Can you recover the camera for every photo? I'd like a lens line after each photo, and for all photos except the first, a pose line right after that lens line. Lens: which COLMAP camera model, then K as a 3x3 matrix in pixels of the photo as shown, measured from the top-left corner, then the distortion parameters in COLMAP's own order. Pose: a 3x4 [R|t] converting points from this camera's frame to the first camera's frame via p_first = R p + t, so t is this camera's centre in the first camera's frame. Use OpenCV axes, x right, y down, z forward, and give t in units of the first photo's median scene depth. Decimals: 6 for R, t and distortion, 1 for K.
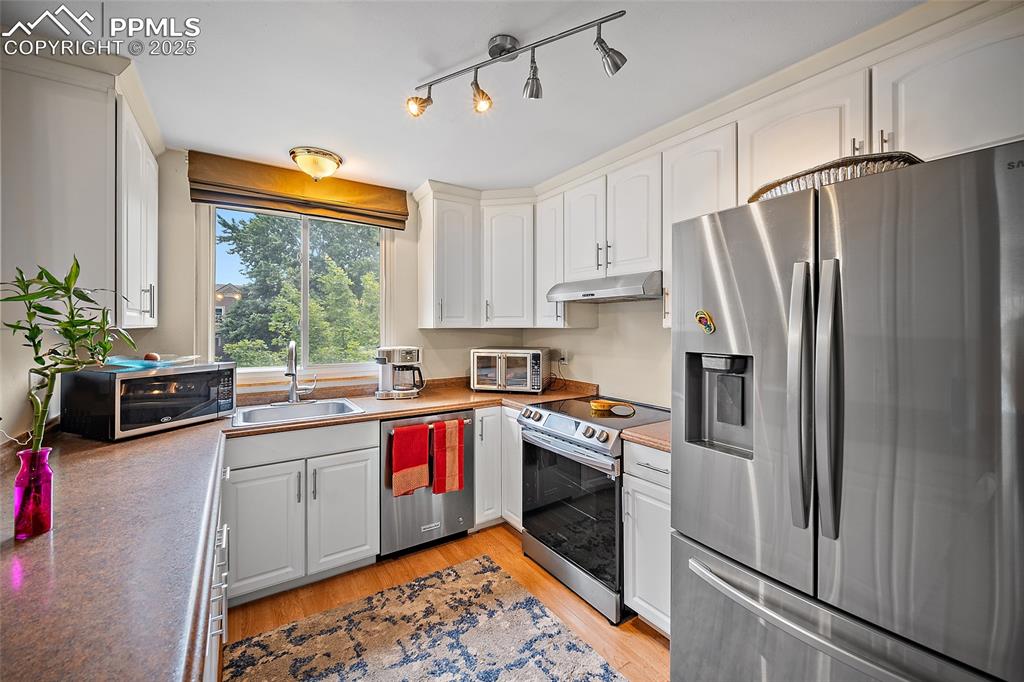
lens RADIAL K [[414.7, 0, 509.6], [0, 414.7, 329.5], [0, 0, 1]] dist [-0.000400, -0.000176]
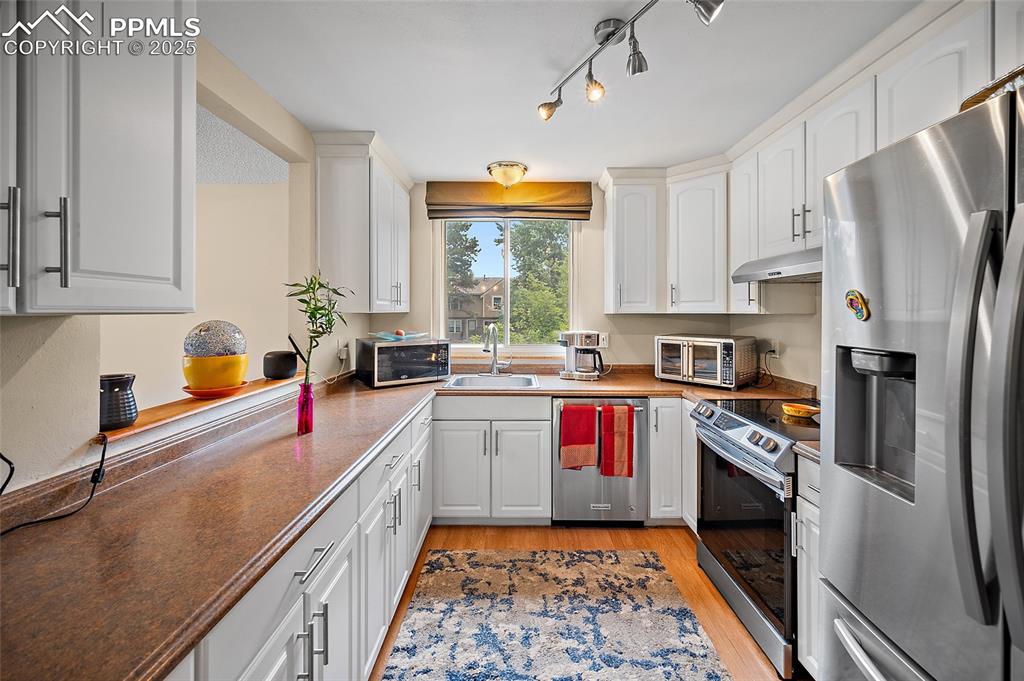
lens RADIAL K [[414.0, 0, 506.9], [0, 414.0, 315.8], [0, 0, 1]] dist [-0.000112, -0.000247]
pose [[0.829149, 0.006735, -0.558987, 0.197552], [-0.005894, 0.999977, 0.003306, 0.000911], [0.558997, 0.000553, 0.829170, 0.020947]]
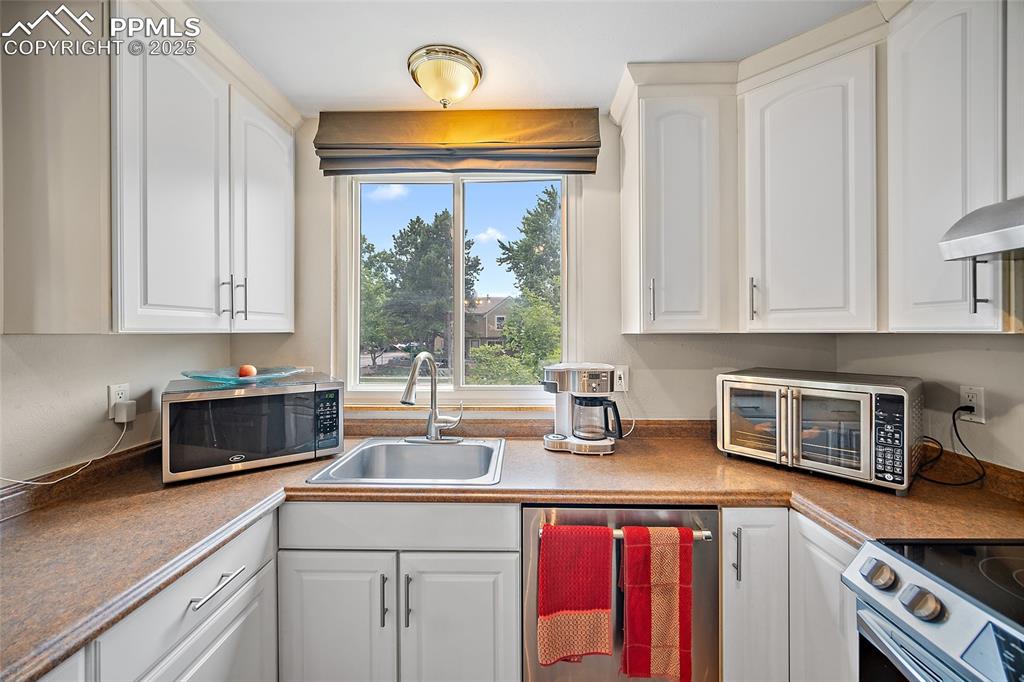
lens RADIAL K [[414.7, 0, 509.6], [0, 414.7, 329.5], [0, 0, 1]] dist [-0.000400, -0.000176]
pose [[0.826487, -0.003475, -0.562944, -0.019285], [-0.003868, 0.999922, -0.011851, -0.001252], [0.562942, 0.011973, 0.826410, 0.530864]]
